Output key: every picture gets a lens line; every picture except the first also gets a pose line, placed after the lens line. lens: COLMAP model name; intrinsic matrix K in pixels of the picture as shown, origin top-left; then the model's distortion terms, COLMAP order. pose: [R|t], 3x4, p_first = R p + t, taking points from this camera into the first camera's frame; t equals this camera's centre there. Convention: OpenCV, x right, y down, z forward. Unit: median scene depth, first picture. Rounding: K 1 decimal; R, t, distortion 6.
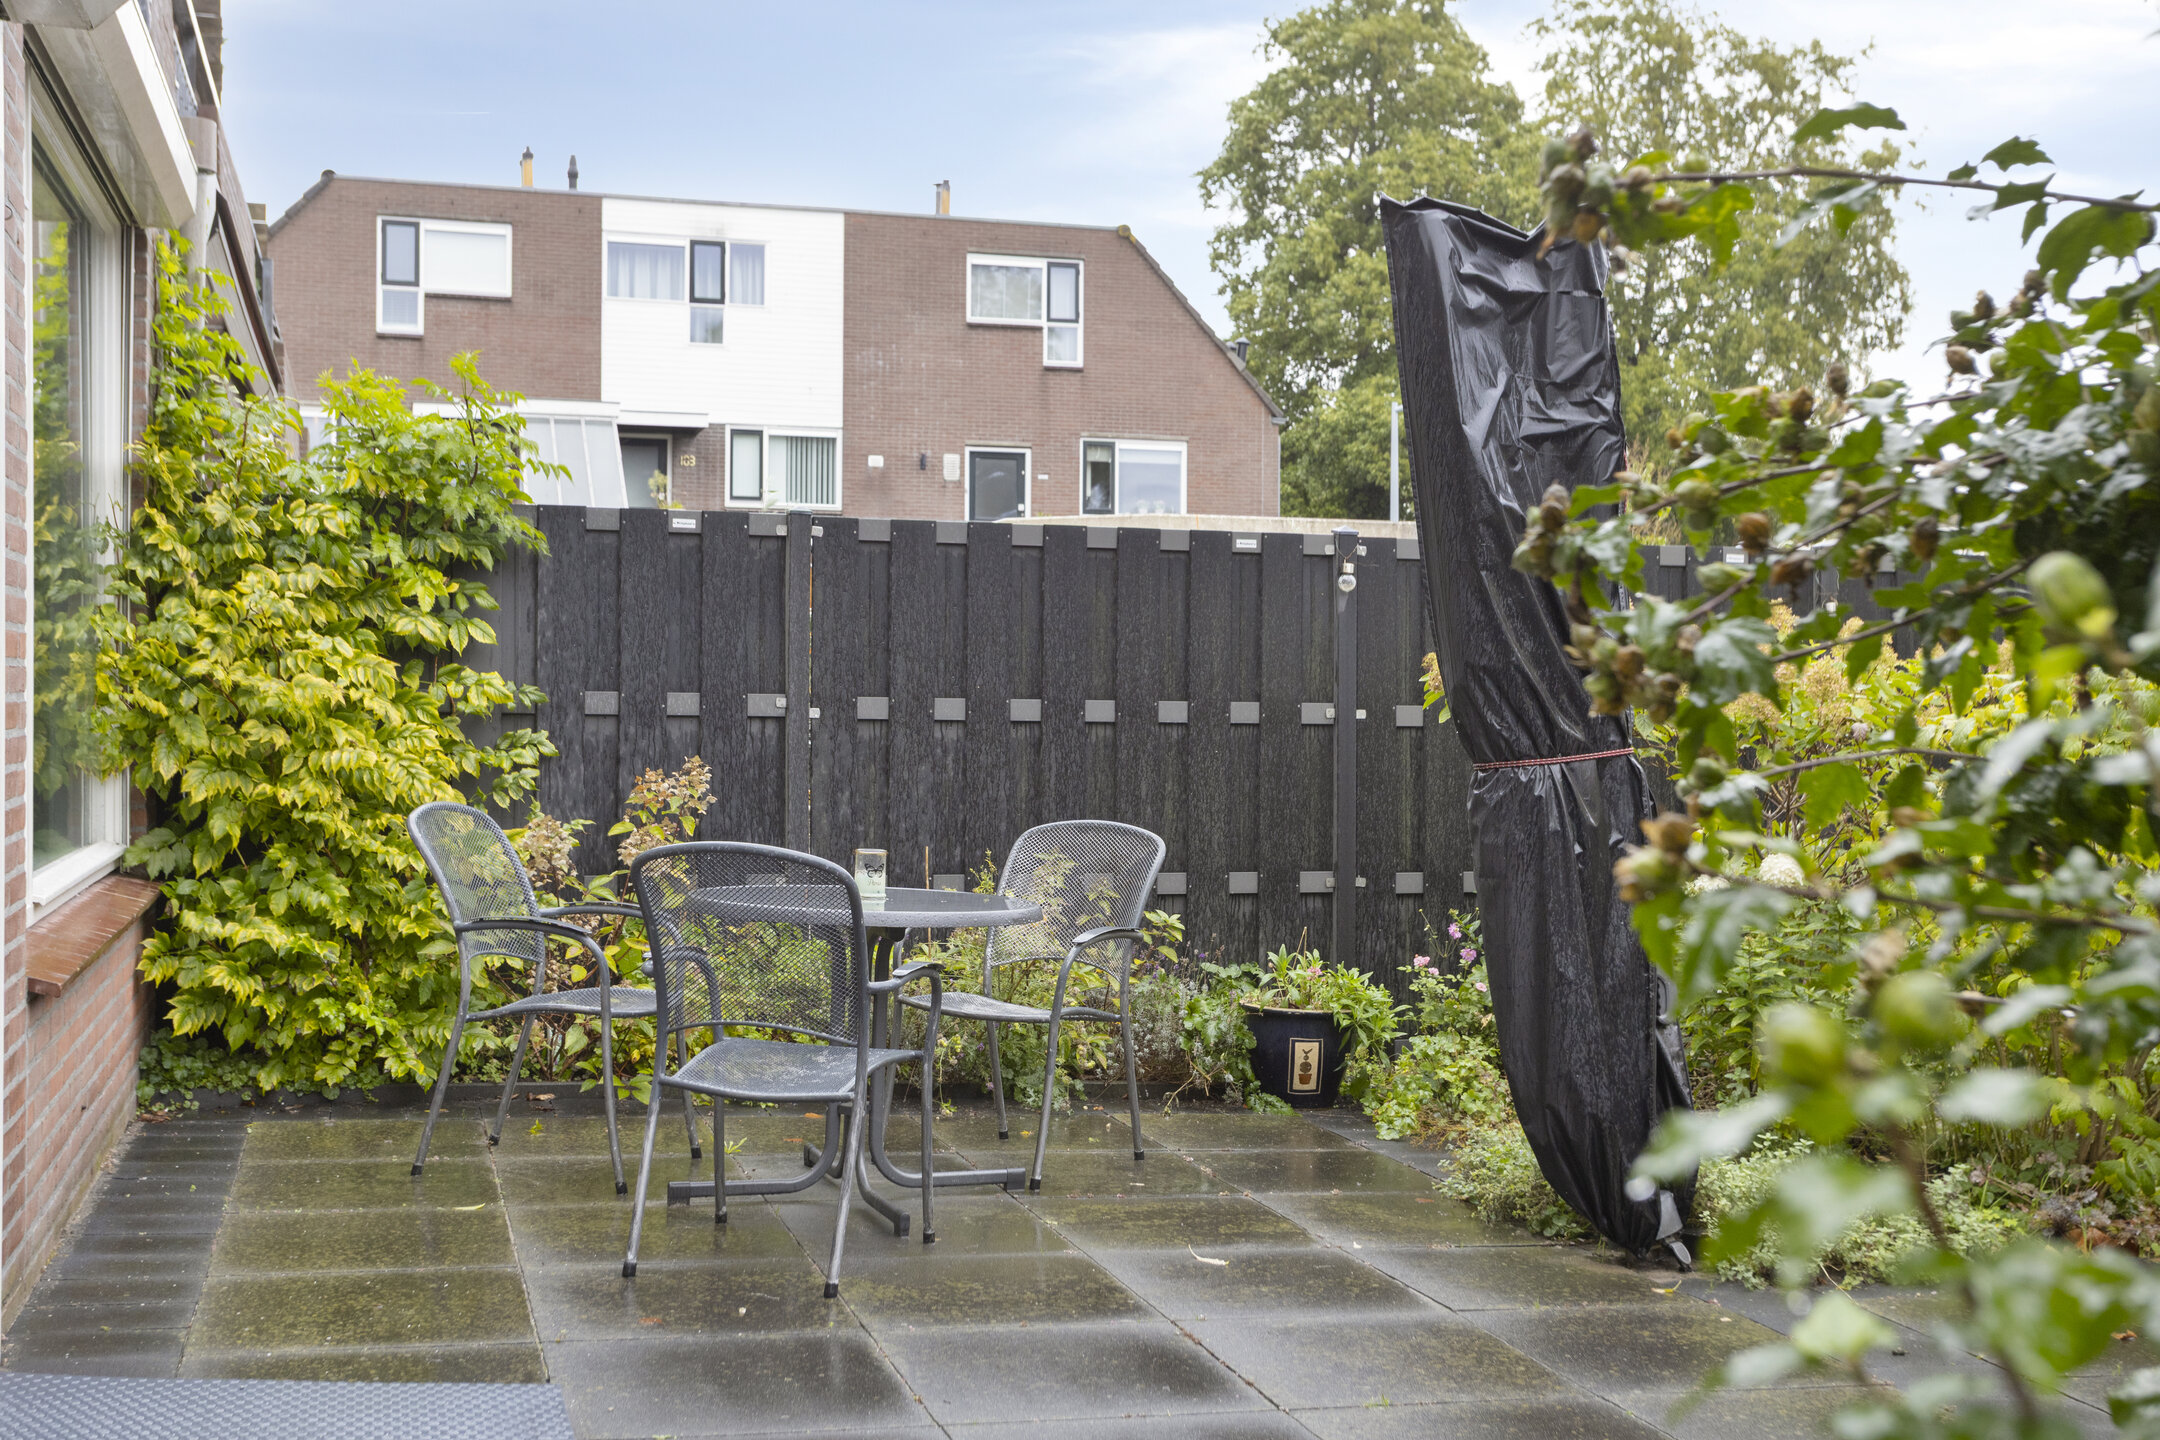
lens RADIAL K [[2436.8, 0, 1080.0], [0, 2436.8, 720.0], [0, 0, 1]] dist [-0.000901, -0.002798]
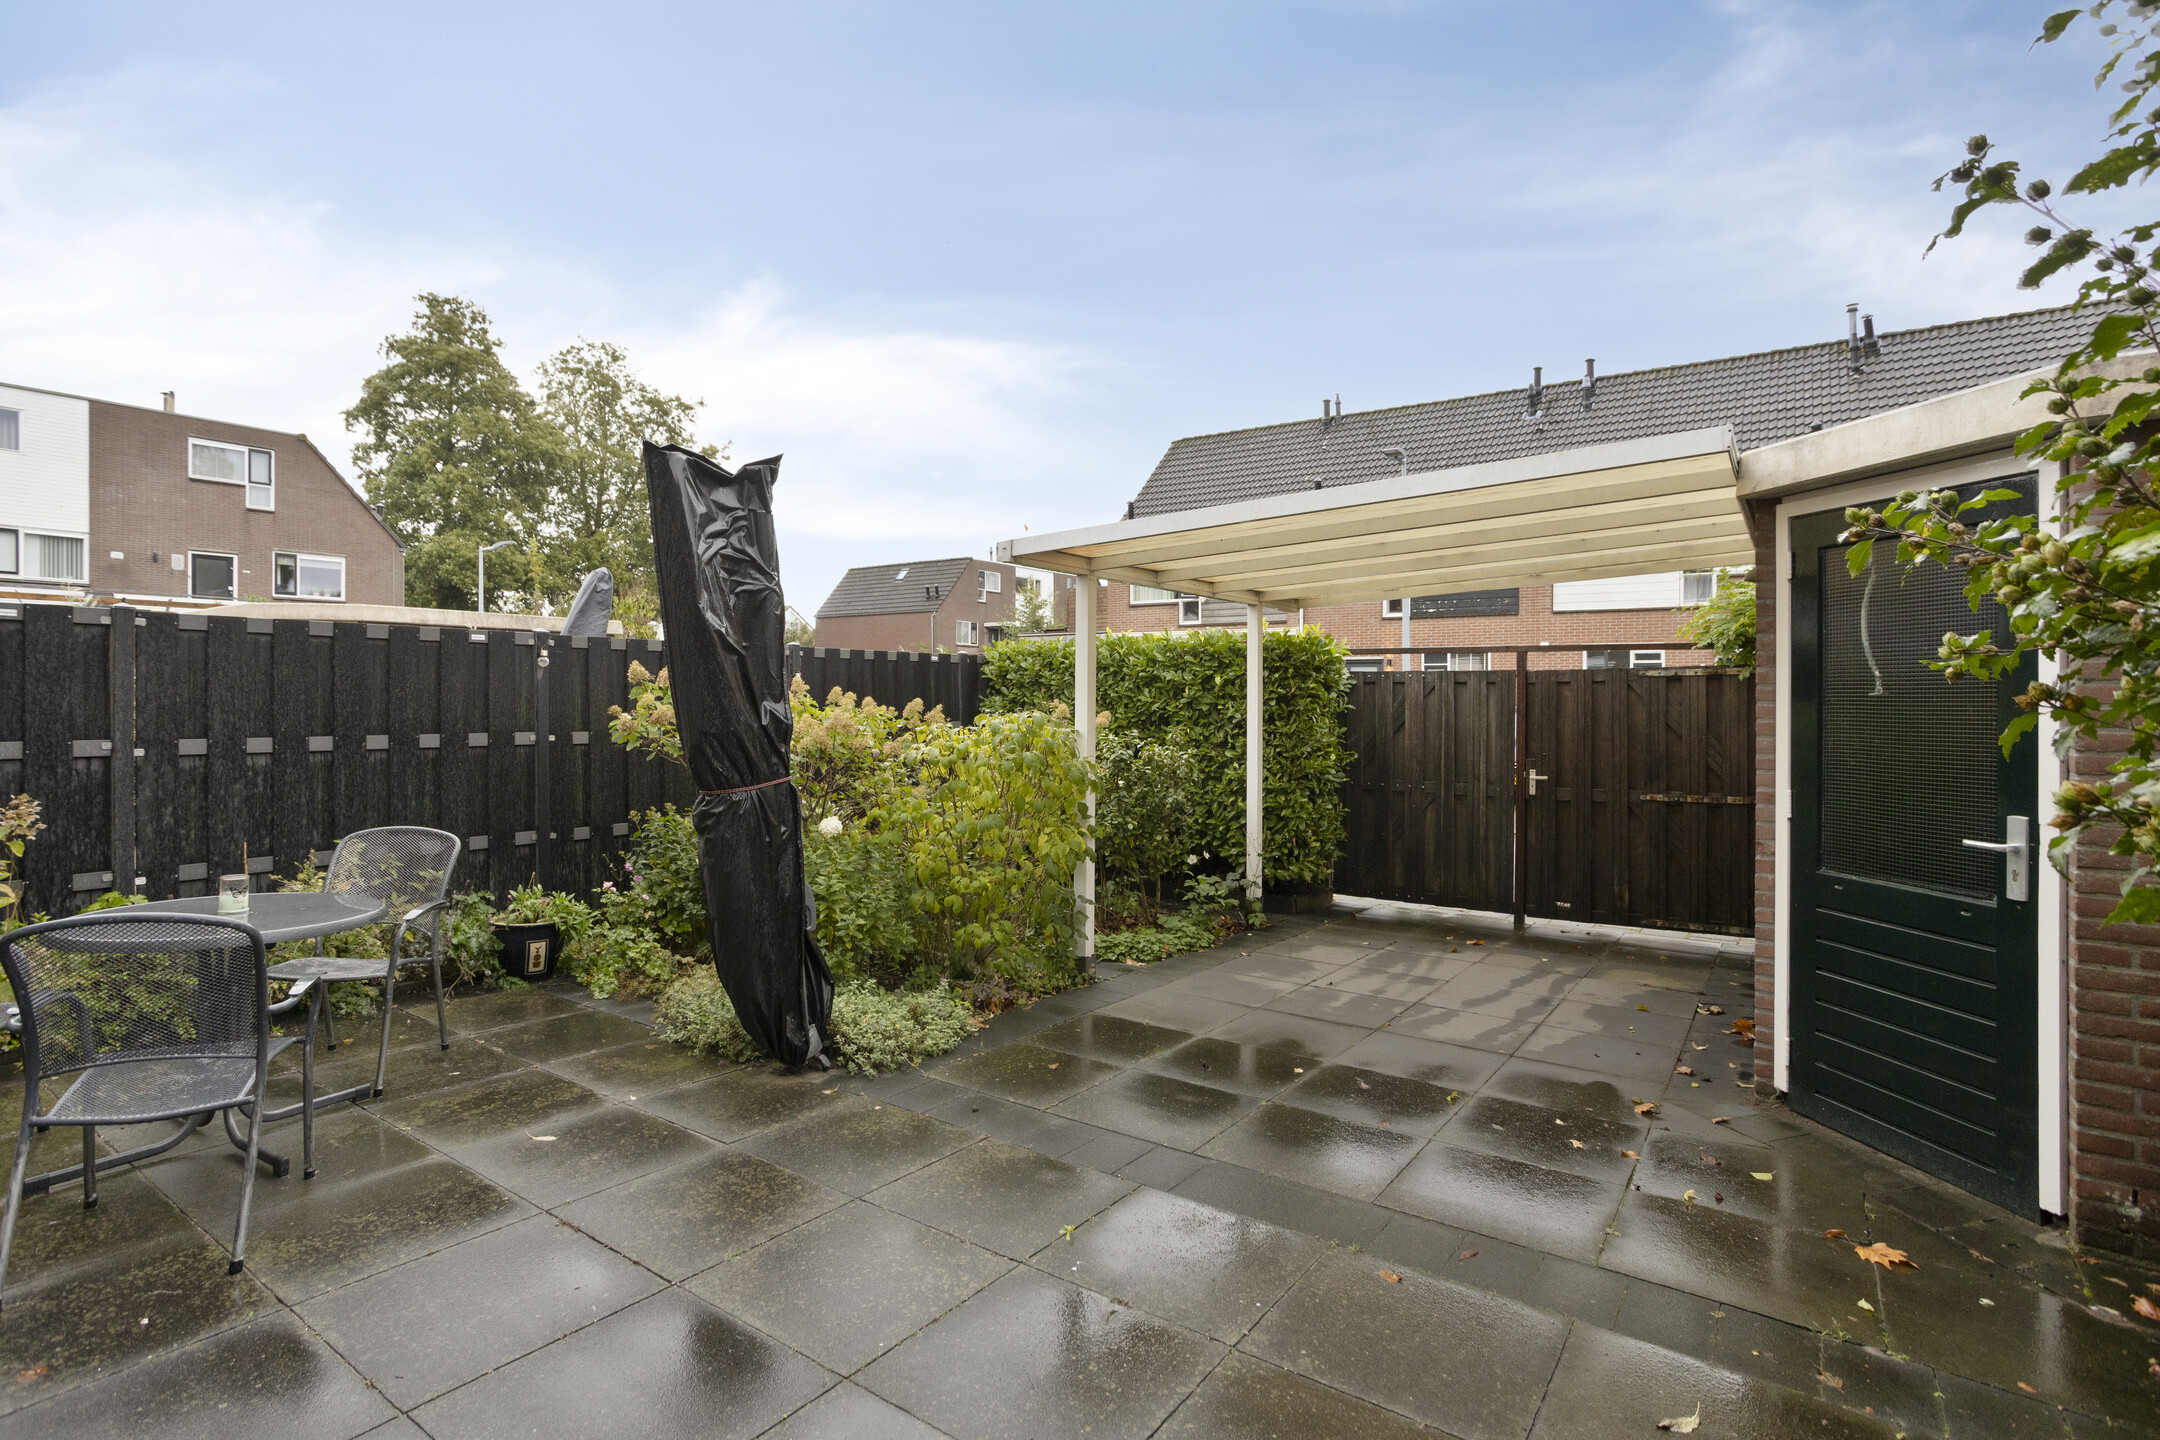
lens RADIAL K [[1060.6, 0, 1077.5], [0, 1060.6, 699.6], [0, 0, 1]] dist [-0.043947, 0.027117]
pose [[0.783373, -0.006640, 0.621516, -0.056827], [0.005638, 0.999978, 0.003577, -0.030998], [-0.621526, 0.000702, 0.783393, 0.194560]]
